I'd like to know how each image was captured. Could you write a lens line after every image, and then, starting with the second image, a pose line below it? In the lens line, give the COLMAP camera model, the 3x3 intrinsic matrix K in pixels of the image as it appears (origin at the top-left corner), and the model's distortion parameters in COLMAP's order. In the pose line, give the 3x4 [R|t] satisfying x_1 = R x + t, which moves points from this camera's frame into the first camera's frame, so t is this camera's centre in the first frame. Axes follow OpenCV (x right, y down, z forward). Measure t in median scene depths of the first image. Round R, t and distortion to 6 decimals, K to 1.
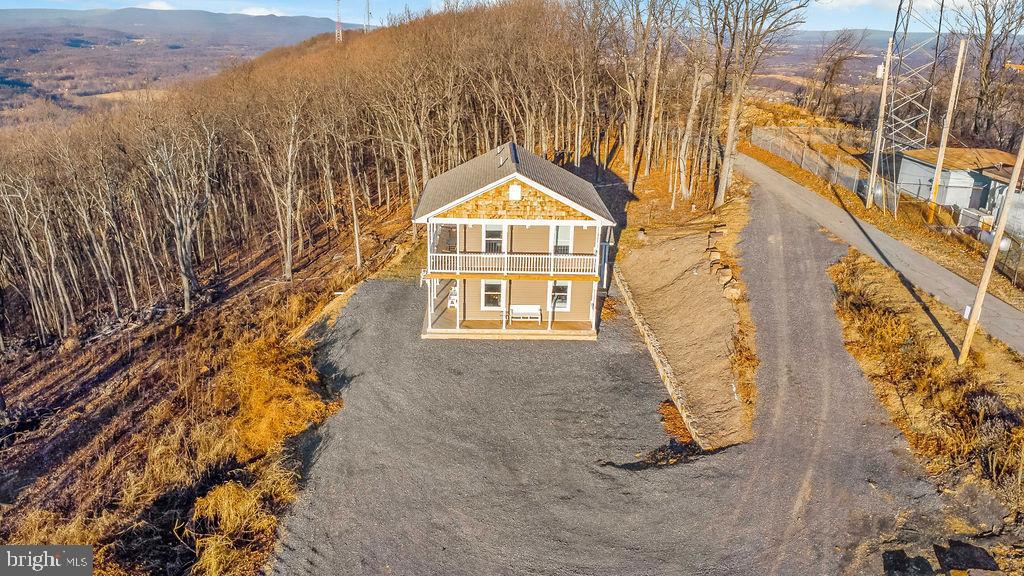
lens RADIAL K [[776.1, 0, 515.9], [0, 776.1, 288.2], [0, 0, 1]] dist [0.015783, -0.005352]
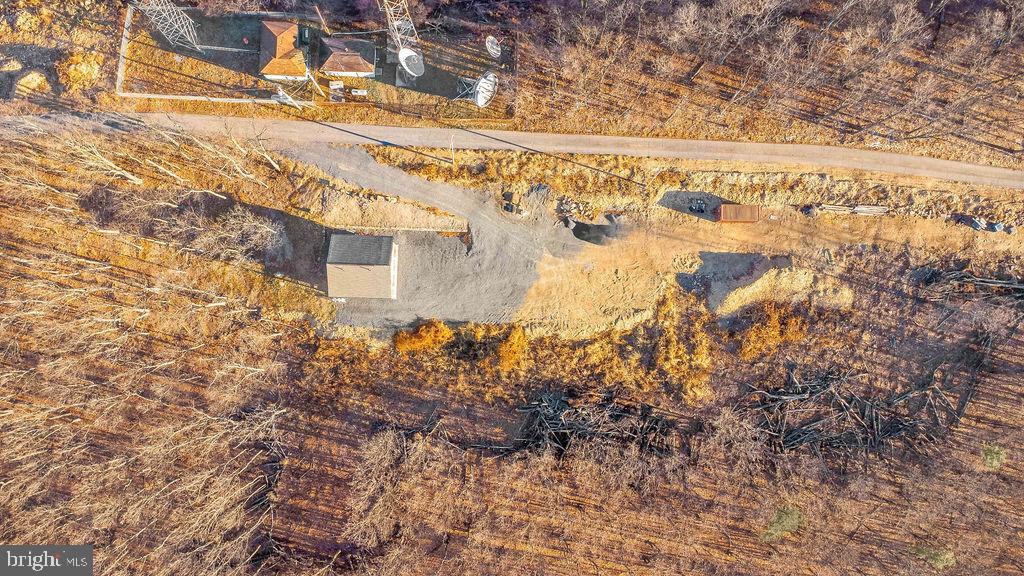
lens RADIAL K [[742.0, 0, 512.9], [0, 742.0, 282.3], [0, 0, 1]] dist [0.006962, 0.002654]
pose [[0.061827, -0.995538, 0.071288, -0.265736], [0.310010, 0.087047, 0.946740, -2.977887], [-0.948721, -0.036434, 0.314008, -0.468379]]
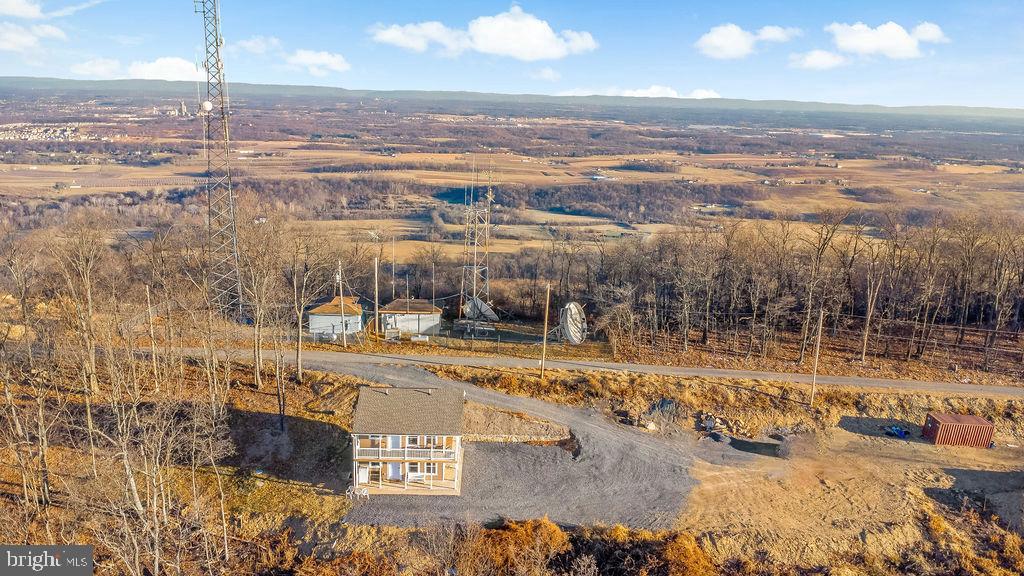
lens RADIAL K [[742.0, 0, 512.9], [0, 742.0, 282.3], [0, 0, 1]] dist [0.006962, 0.002654]
pose [[0.010146, -0.267788, 0.963424, -1.814478], [0.302497, 0.919153, 0.252297, -0.868785], [-0.953096, 0.288873, 0.090331, 0.640037]]
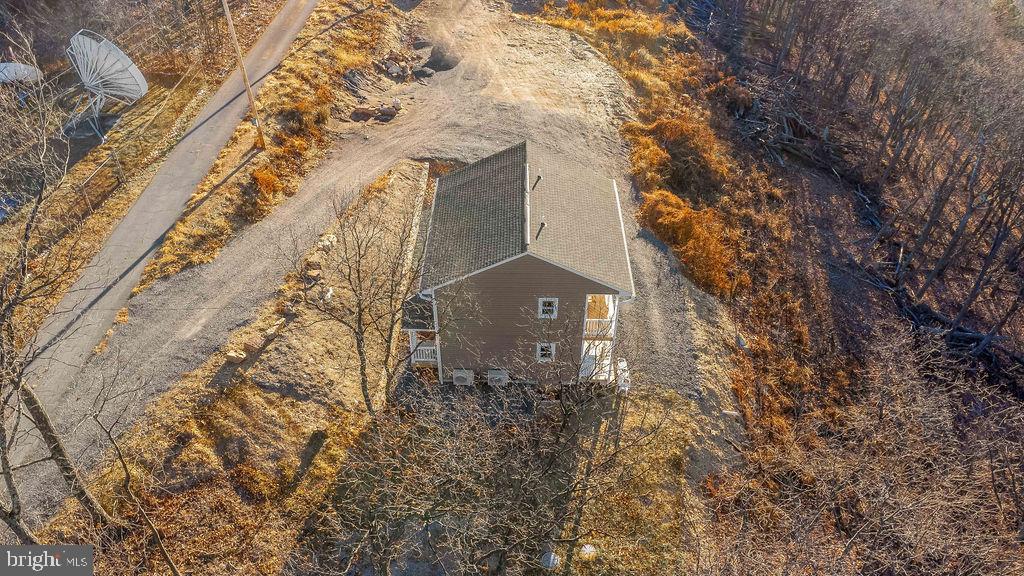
lens RADIAL K [[742.0, 0, 512.9], [0, 742.0, 282.3], [0, 0, 1]] dist [0.006962, 0.002654]
pose [[-0.998601, -0.051380, 0.012503, -0.003937], [-0.015346, 0.507843, 0.861313, -1.000154], [-0.050604, 0.859916, -0.507921, 1.767661]]
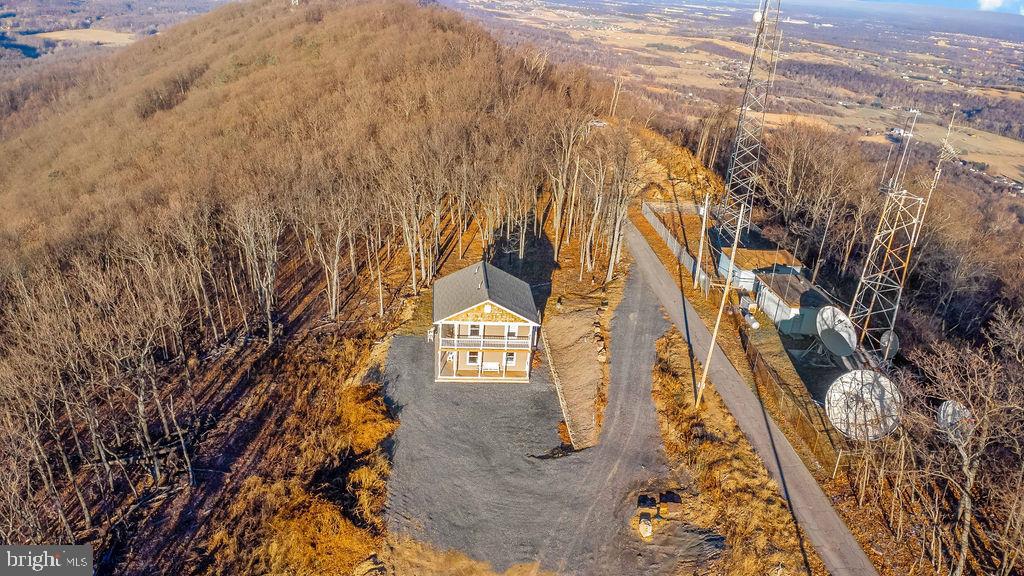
lens RADIAL K [[742.0, 0, 512.9], [0, 742.0, 282.3], [0, 0, 1]] dist [0.006962, 0.002654]
pose [[0.997544, 0.014791, 0.068468, -0.067328], [-0.018702, 0.998209, 0.056832, -0.305752], [-0.067505, -0.057973, 0.996033, -0.844874]]
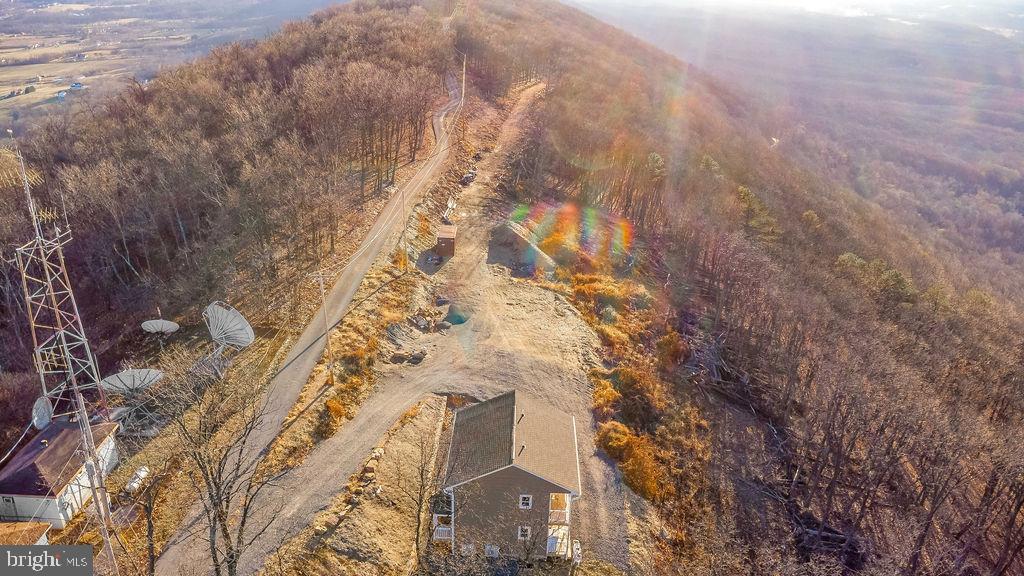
lens RADIAL K [[742.0, 0, 512.9], [0, 742.0, 282.3], [0, 0, 1]] dist [0.006962, 0.002654]
pose [[-0.997013, -0.072033, 0.027867, -0.023042], [-0.033270, 0.726161, 0.686719, -1.497936], [-0.069702, 0.683741, -0.726389, 2.088644]]
